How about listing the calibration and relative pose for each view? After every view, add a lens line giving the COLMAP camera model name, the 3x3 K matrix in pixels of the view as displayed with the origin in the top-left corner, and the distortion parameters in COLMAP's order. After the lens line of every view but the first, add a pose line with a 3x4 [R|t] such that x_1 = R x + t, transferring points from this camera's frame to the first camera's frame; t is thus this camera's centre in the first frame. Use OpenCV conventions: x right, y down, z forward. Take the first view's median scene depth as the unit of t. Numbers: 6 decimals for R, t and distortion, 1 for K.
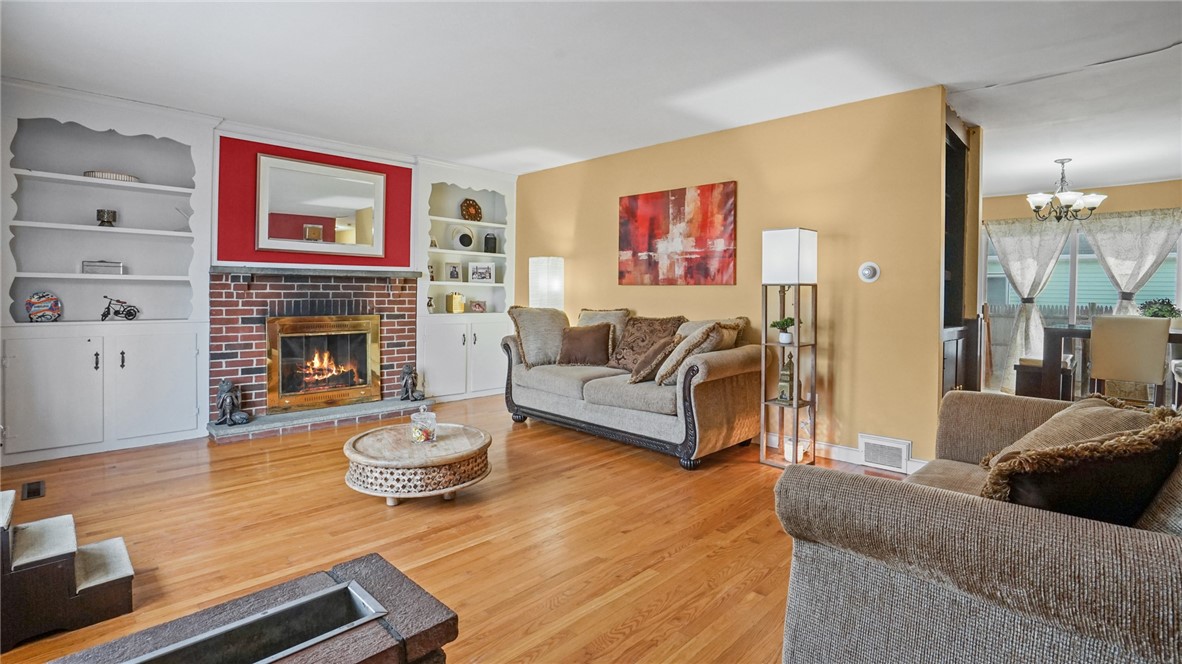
lens RADIAL K [[561.1, 0, 595.7], [0, 561.1, 302.7], [0, 0, 1]] dist [-0.048251, 0.016309]
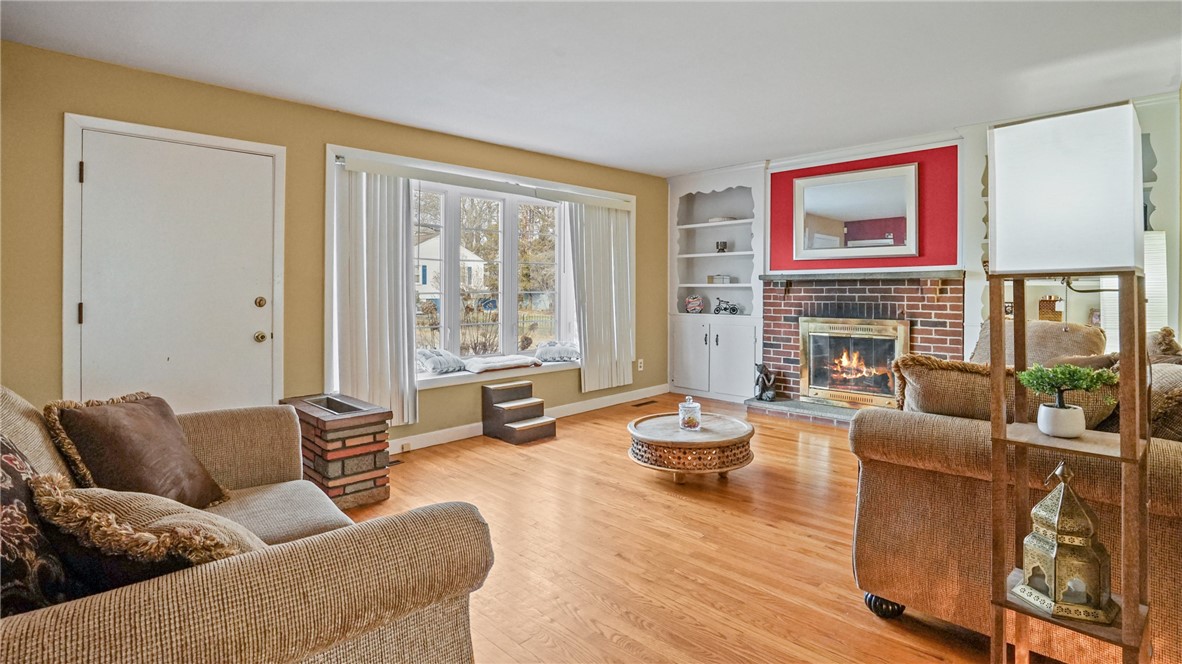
lens RADIAL K [[561.1, 0, 598.0], [0, 561.1, 297.8], [0, 0, 1]] dist [-0.048251, 0.016309]
pose [[-0.006132, 0.005177, -0.999968, 0.551938], [-0.017860, 0.999827, 0.005286, -0.011744], [0.999822, 0.017892, -0.006038, 0.545695]]
